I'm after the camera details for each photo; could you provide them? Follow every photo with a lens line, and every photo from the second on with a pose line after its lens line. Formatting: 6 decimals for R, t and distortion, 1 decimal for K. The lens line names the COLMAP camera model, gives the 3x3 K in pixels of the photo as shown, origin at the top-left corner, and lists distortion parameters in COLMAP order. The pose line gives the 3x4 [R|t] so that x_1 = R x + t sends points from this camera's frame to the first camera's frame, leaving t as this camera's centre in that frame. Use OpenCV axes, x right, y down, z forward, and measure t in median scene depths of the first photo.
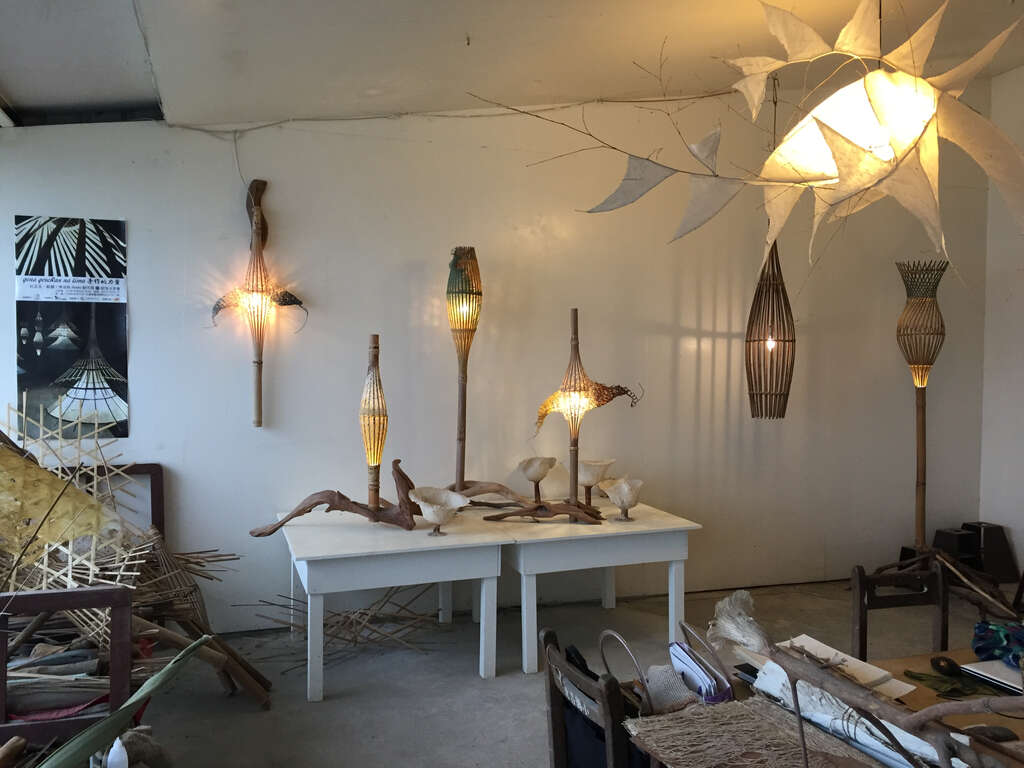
lens RADIAL K [[875.7, 0, 512.0], [0, 875.7, 384.0], [0, 0, 1]] dist [0.042713, -0.015204]
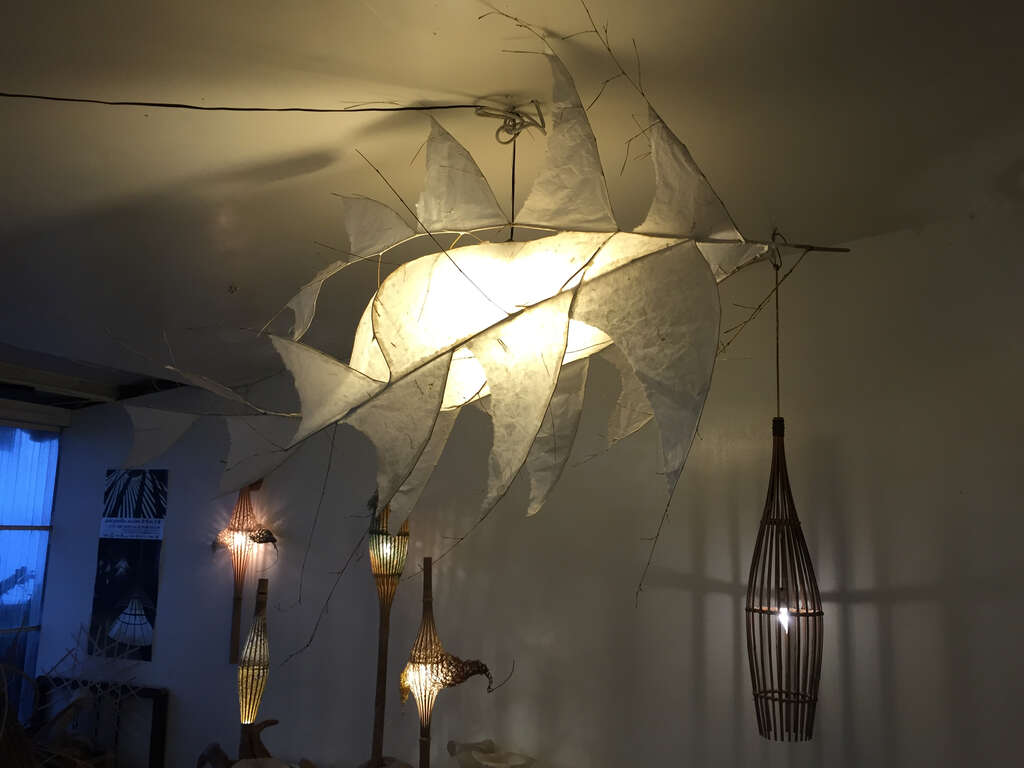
lens RADIAL K [[875.7, 0, 512.0], [0, 875.7, 384.0], [0, 0, 1]] dist [0.042713, -0.015204]
pose [[0.752011, -0.091671, -0.652745, 0.684133], [-0.051880, 0.978978, -0.197256, -0.087482], [0.657106, 0.182203, 0.731446, 0.415777]]
